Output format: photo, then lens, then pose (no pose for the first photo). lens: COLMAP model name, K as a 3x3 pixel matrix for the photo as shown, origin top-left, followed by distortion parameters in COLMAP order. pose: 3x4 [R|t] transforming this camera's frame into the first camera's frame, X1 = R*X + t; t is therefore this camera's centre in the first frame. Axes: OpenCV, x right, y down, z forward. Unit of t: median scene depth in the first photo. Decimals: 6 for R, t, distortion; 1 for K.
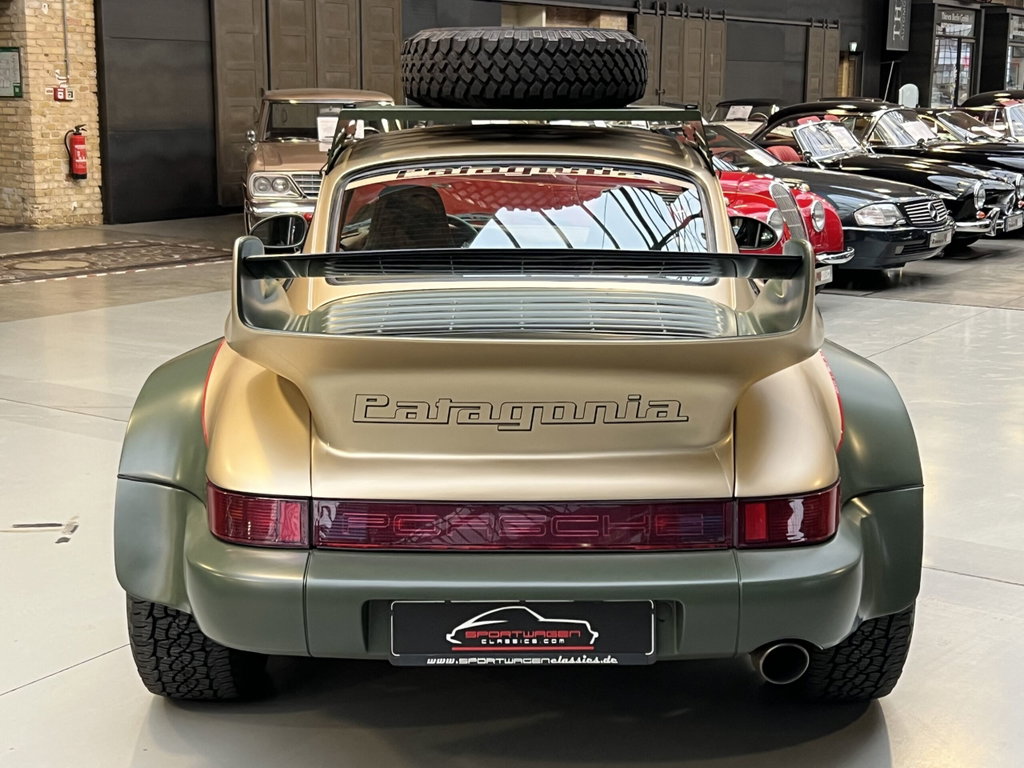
lens RADIAL K [[1518.2, 0, 512.0], [0, 1518.2, 384.0], [0, 0, 1]] dist [0.112083, -0.055653]
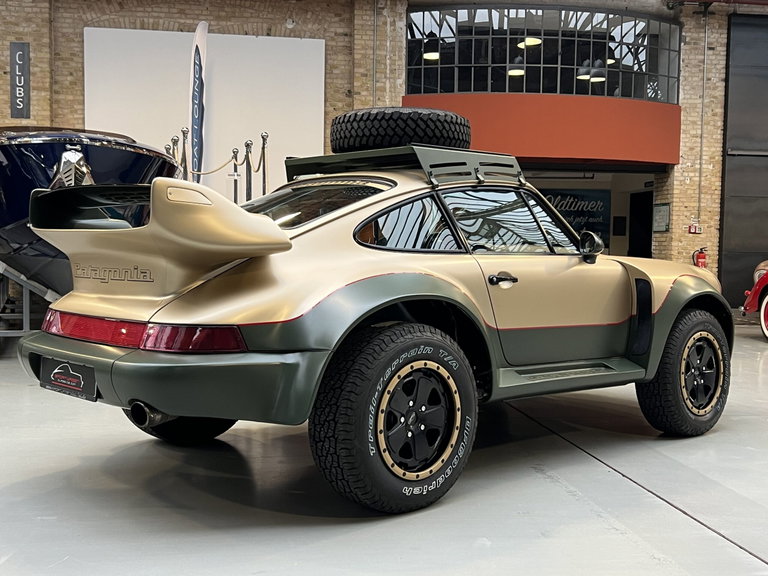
lens RADIAL K [[906.9, 0, 384.0], [0, 906.9, 288.0], [0, 0, 1]] dist [0.026429, -0.049109]
pose [[0.676784, 0.039638, -0.735114, 0.338727], [-0.155509, 0.983714, -0.090127, 0.028147], [0.719570, 0.175313, 0.671926, 0.150368]]
